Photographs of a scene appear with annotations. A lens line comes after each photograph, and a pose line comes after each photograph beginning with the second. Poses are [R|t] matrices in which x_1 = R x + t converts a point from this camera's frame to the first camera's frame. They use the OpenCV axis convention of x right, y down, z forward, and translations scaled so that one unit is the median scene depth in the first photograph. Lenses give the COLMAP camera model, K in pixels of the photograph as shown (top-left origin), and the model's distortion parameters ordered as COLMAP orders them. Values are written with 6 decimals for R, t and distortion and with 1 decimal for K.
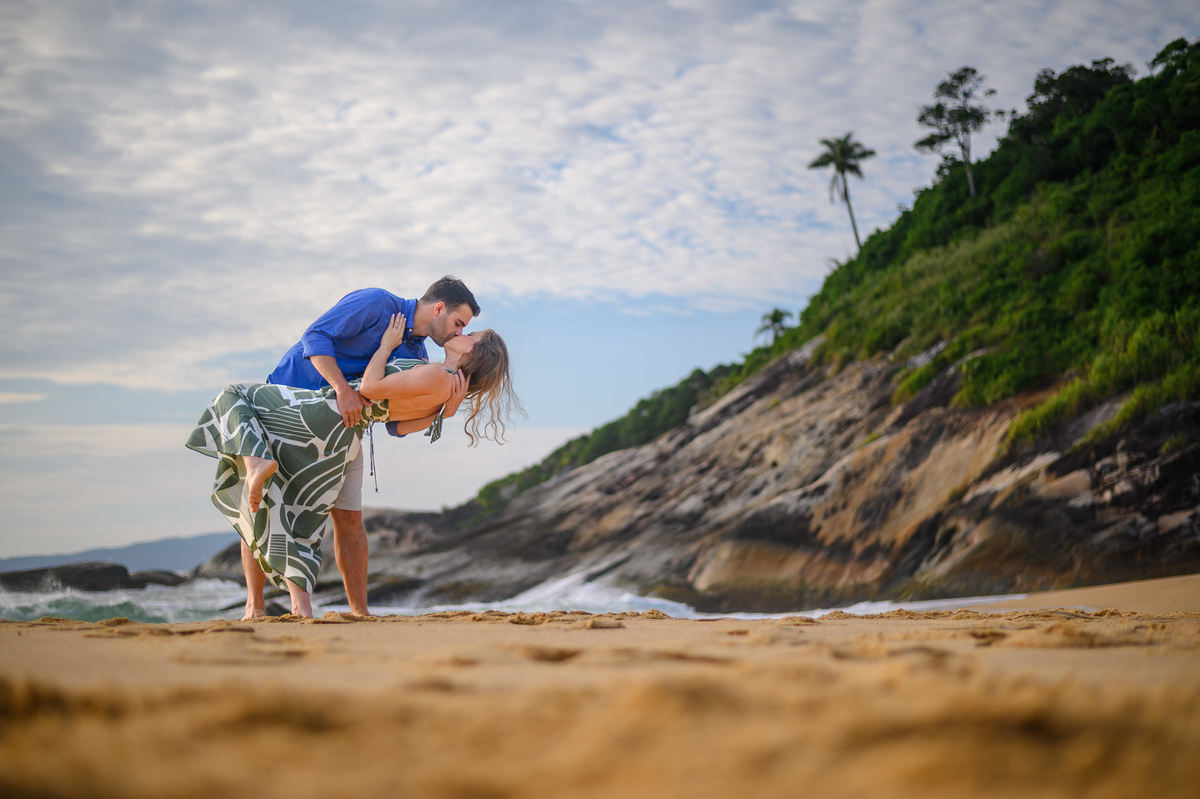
lens RADIAL K [[1739.0, 0, 600.0], [0, 1739.0, 399.5], [0, 0, 1]] dist [0.009181, -0.016784]
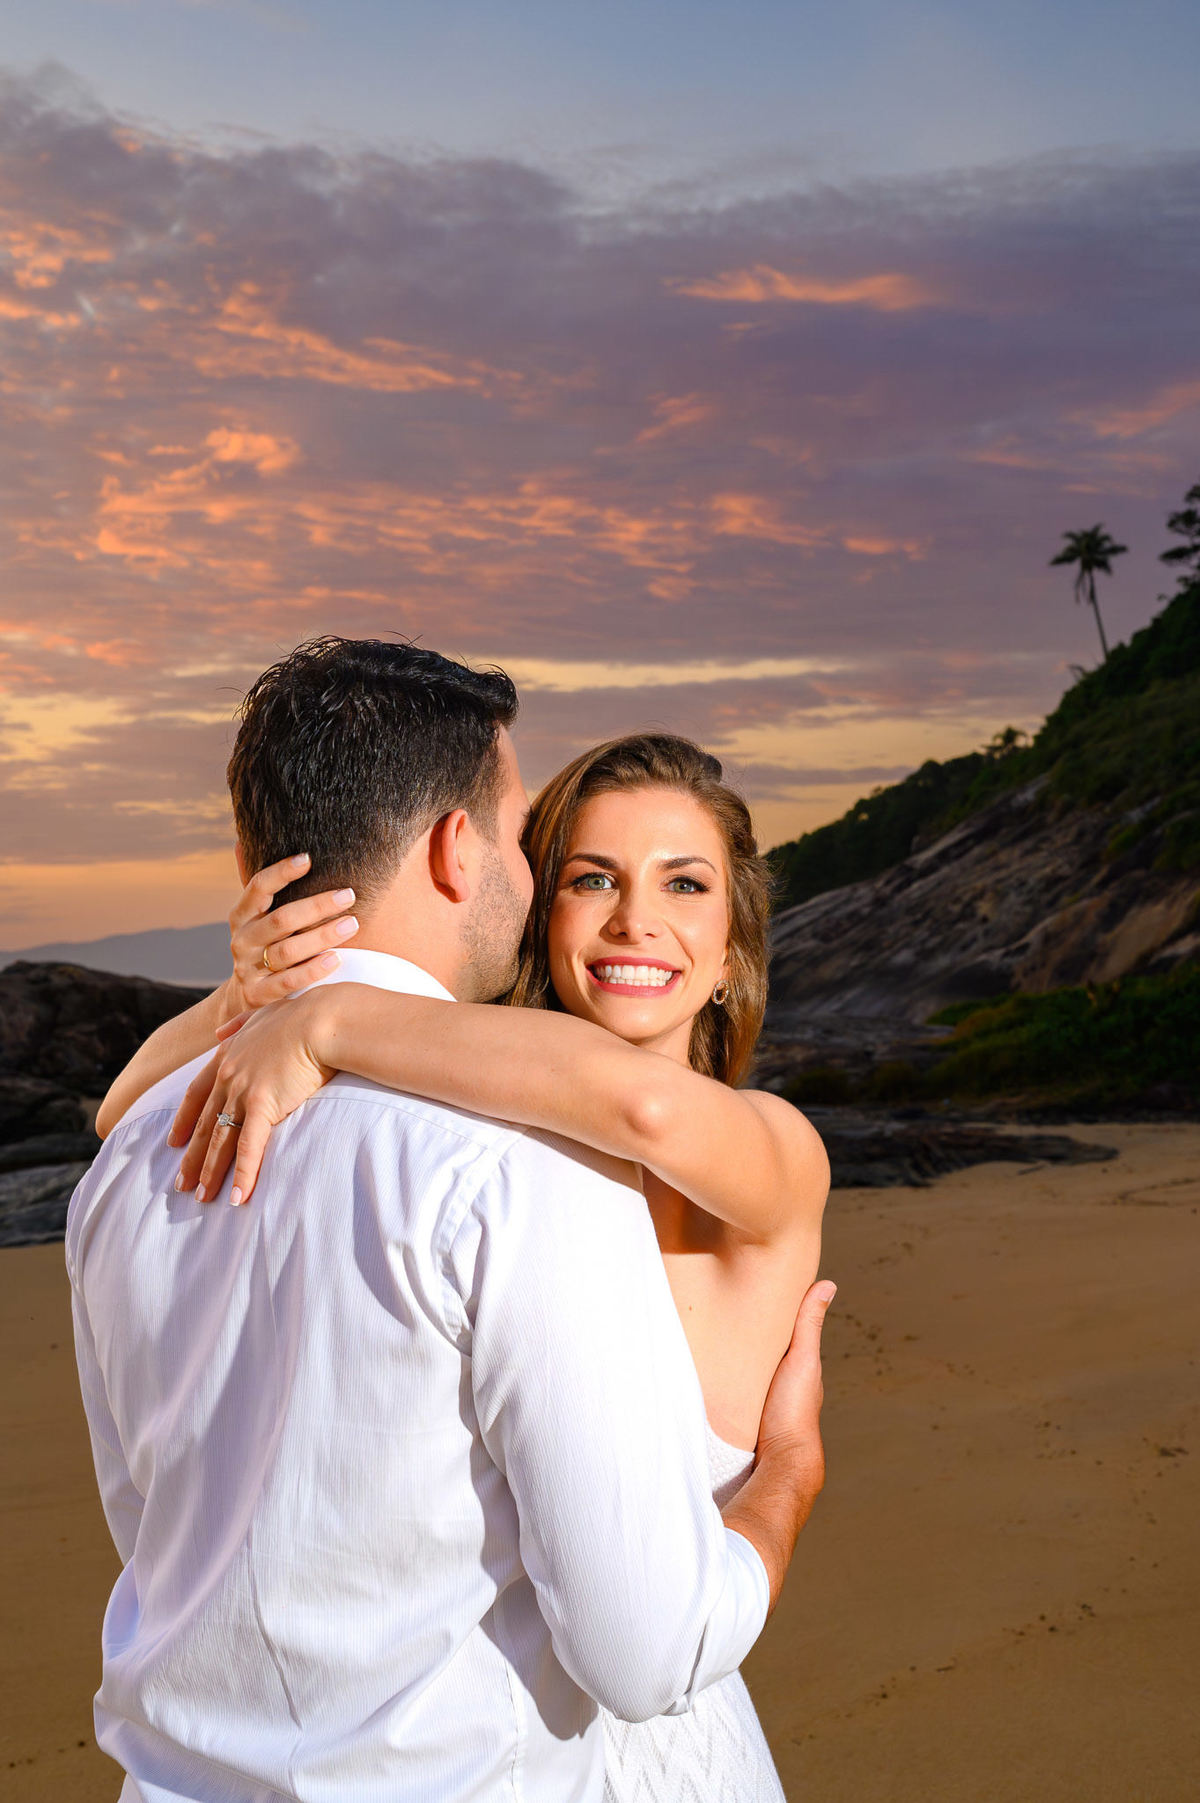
lens RADIAL K [[2657.7, 0, 456.3], [0, 2657.7, 908.2], [0, 0, 1]] dist [0.027828, -0.085140]
pose [[0.991696, 0.006664, -0.128430, -0.009468], [0.002596, 0.997416, 0.071799, -0.081833], [0.128577, -0.071536, 0.989116, -0.601291]]
